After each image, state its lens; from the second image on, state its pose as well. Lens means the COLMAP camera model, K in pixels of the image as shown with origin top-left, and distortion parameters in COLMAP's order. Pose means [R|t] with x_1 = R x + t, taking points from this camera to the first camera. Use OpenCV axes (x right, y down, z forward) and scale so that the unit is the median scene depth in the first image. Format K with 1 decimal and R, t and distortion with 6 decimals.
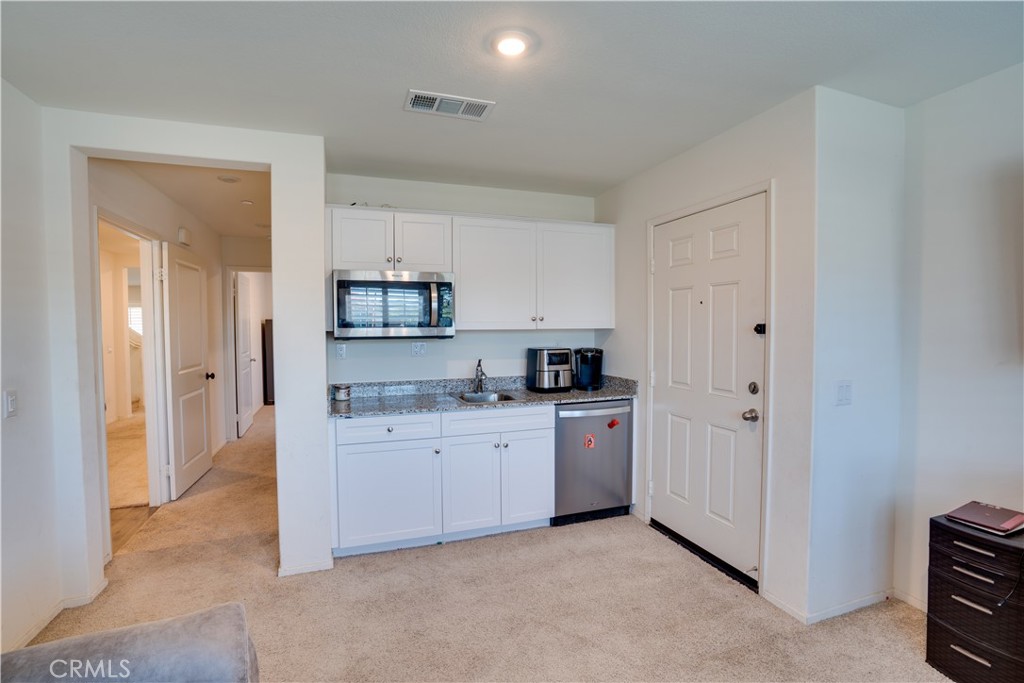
lens RADIAL K [[474.3, 0, 510.4], [0, 474.3, 343.6], [0, 0, 1]] dist [-0.046185, 0.014586]
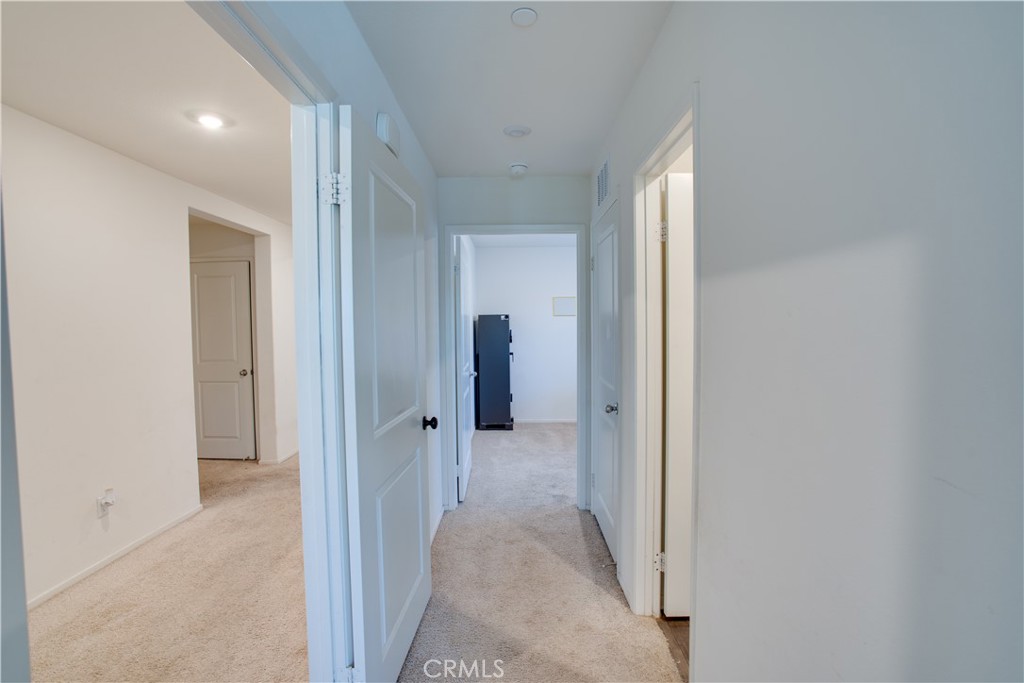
lens RADIAL K [[474.3, 0, 510.4], [0, 474.3, 343.6], [0, 0, 1]] dist [-0.046185, 0.014586]
pose [[0.940731, 0.008362, -0.339050, -0.486230], [-0.006483, 0.999957, 0.006673, -0.025215], [0.339091, -0.004079, 0.940745, 0.685225]]
